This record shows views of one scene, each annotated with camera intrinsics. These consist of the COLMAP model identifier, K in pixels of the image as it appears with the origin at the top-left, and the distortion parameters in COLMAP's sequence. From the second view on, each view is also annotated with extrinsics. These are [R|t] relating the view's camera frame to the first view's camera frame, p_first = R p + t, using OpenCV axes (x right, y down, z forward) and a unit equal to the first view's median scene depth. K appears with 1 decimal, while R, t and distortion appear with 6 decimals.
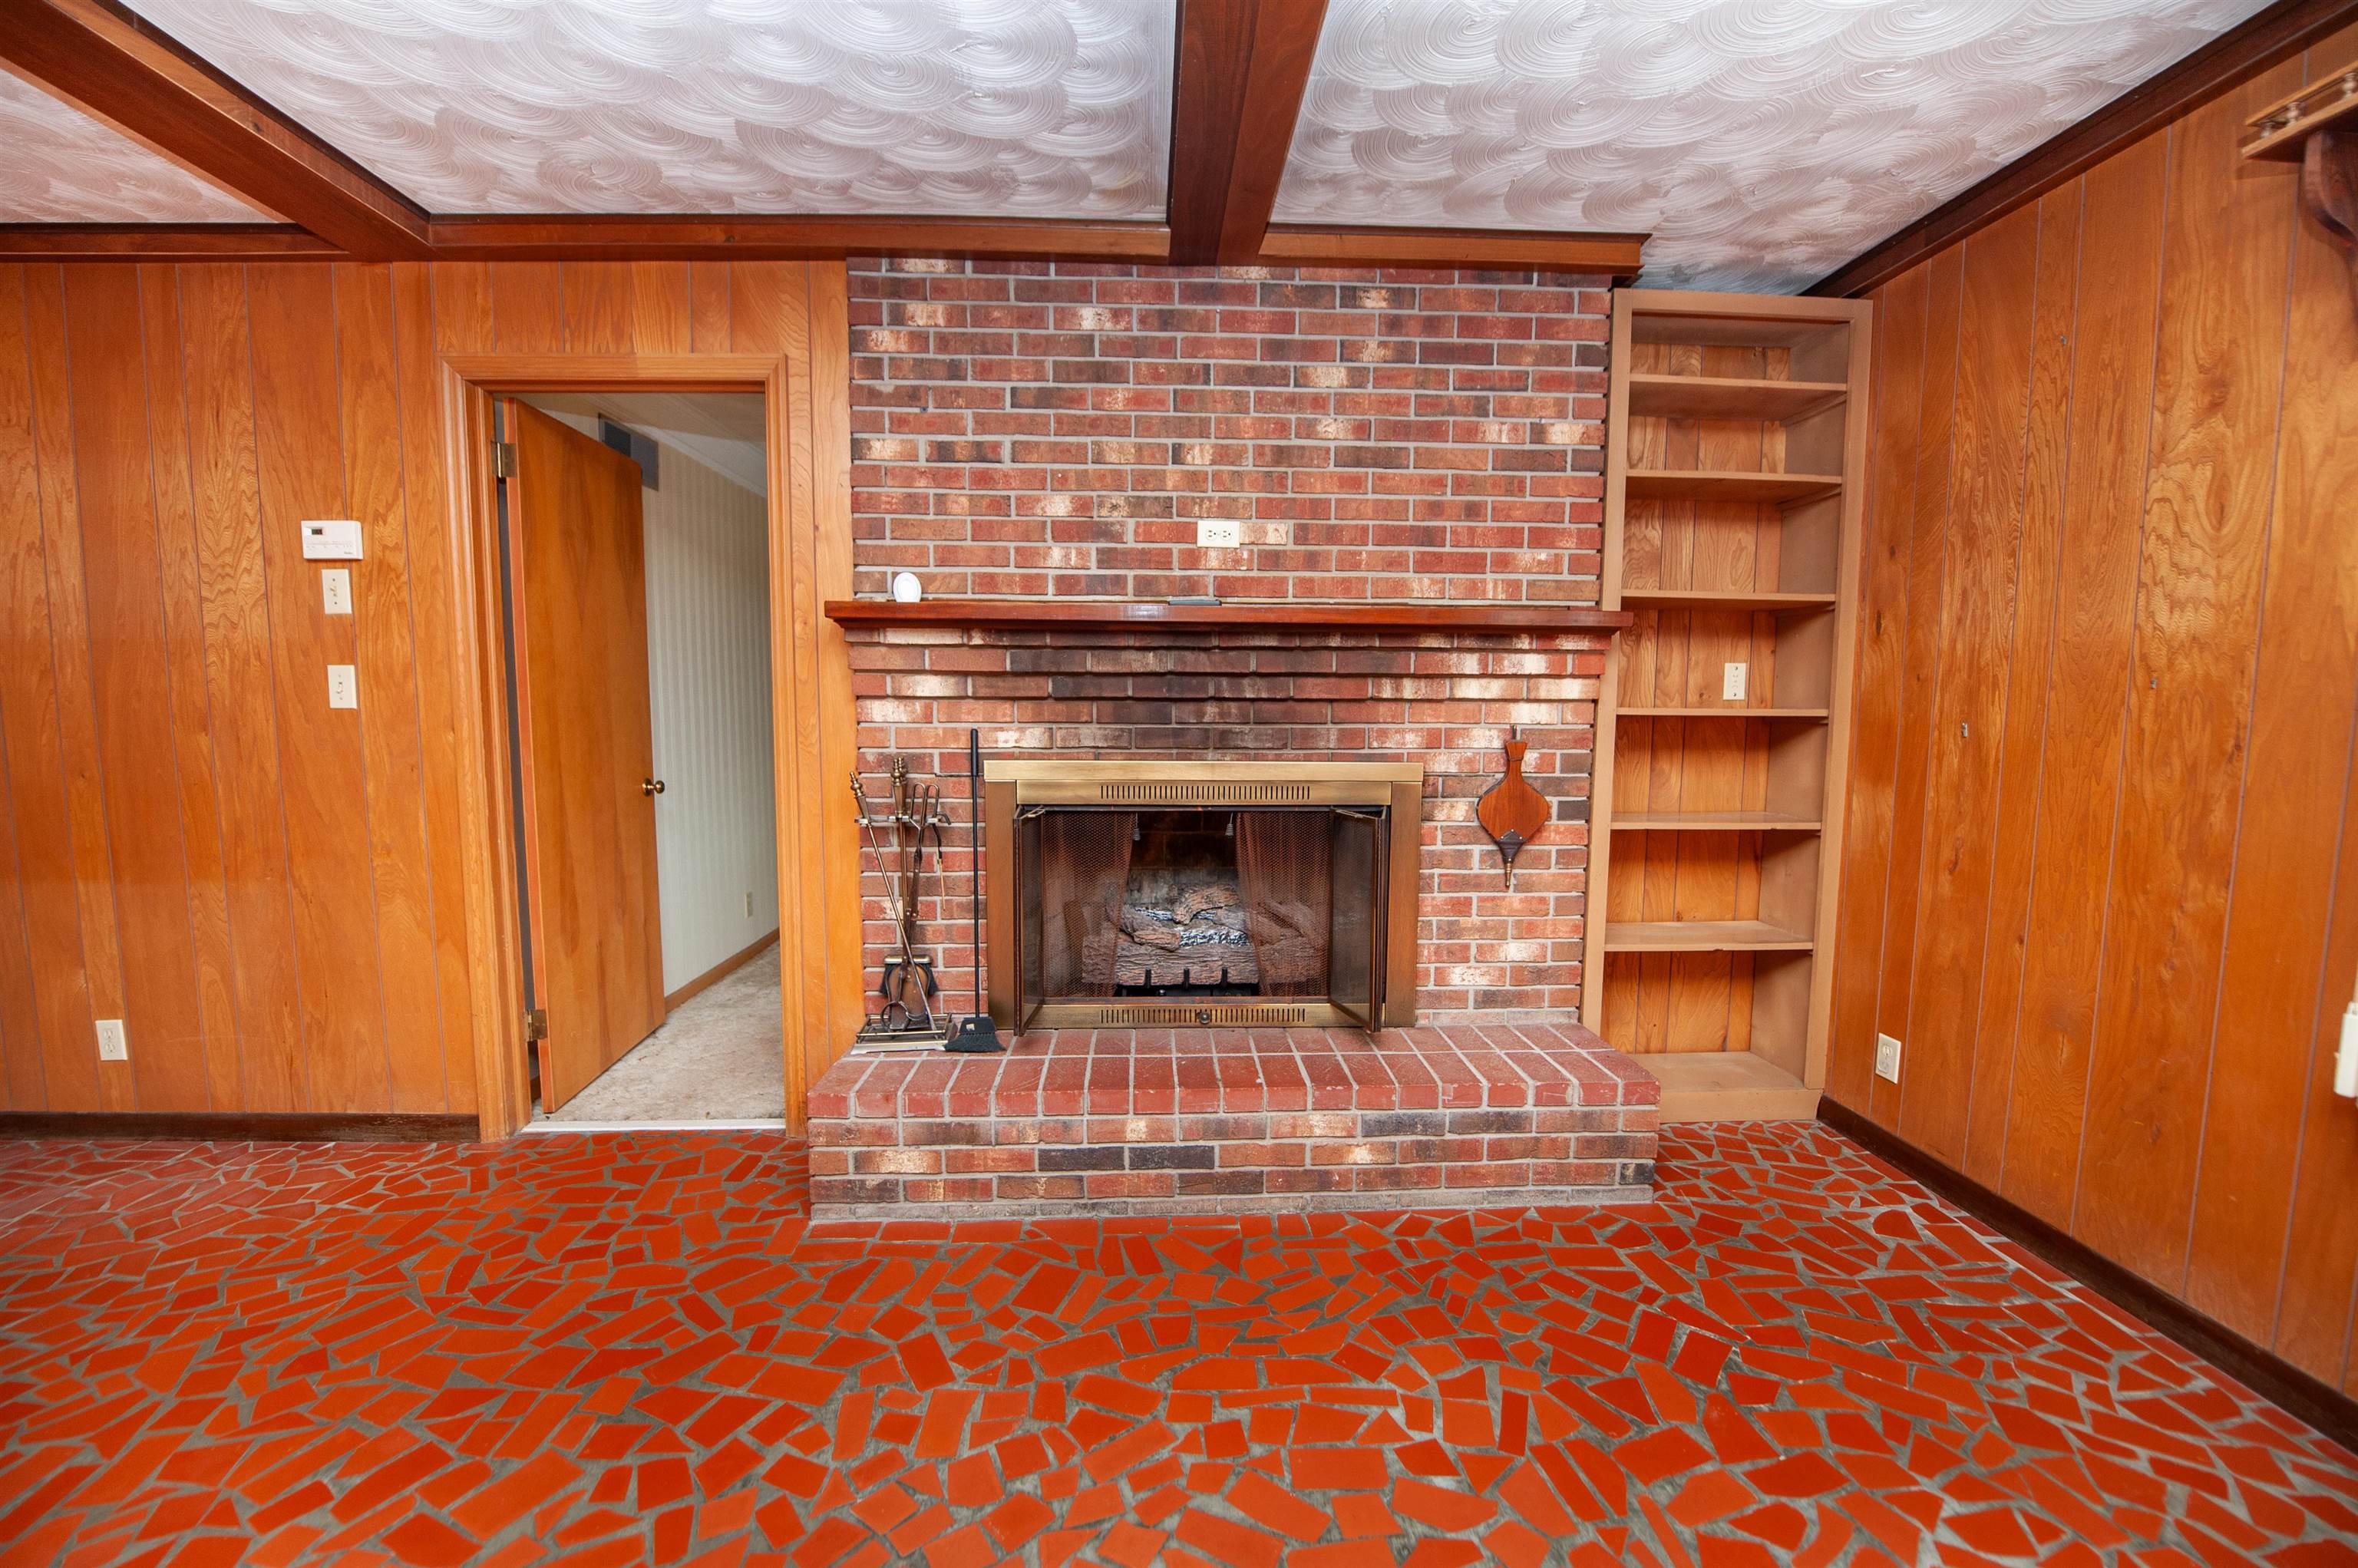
lens RADIAL K [[944.0, 0, 1179.2], [0, 944.0, 790.5], [0, 0, 1]] dist [-0.019357, -0.002323]
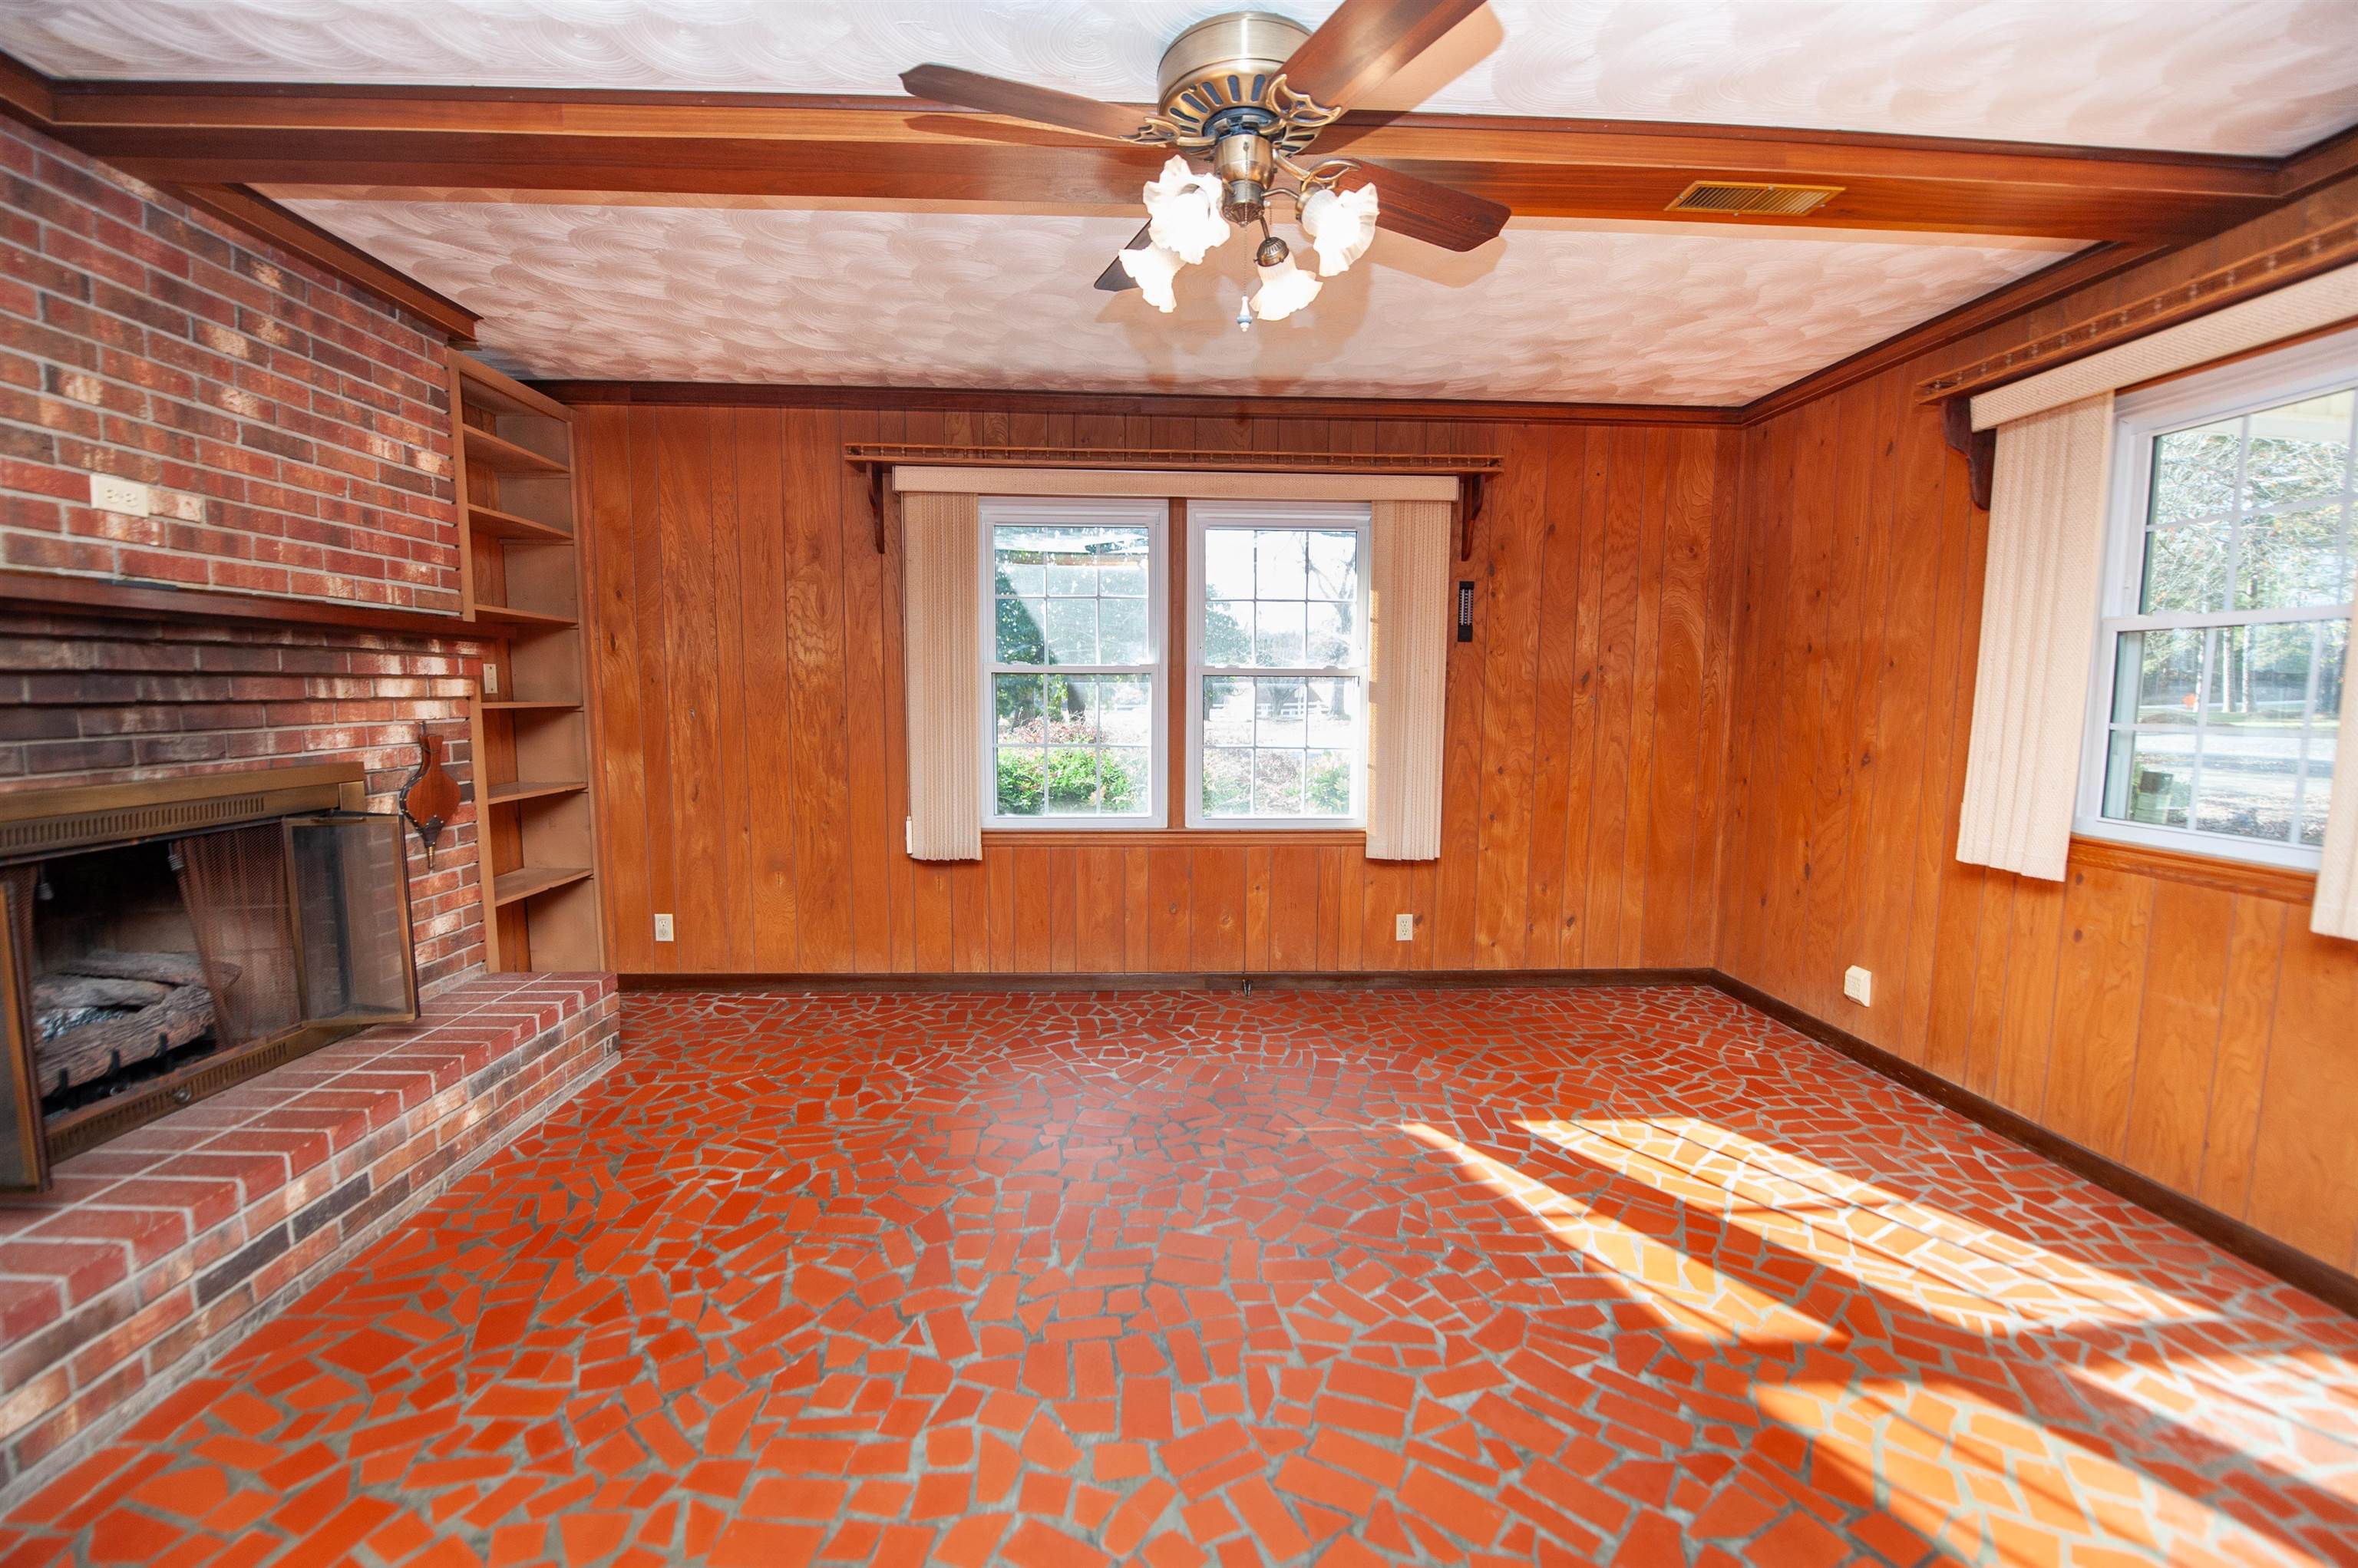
lens RADIAL K [[944.0, 0, 1174.0], [0, 944.0, 787.6], [0, 0, 1]] dist [-0.019357, -0.002323]
pose [[0.005540, -0.107277, 0.994214, -0.755000], [0.080993, 0.991011, 0.106480, -0.038466], [-0.996699, 0.079934, 0.014179, 0.121333]]
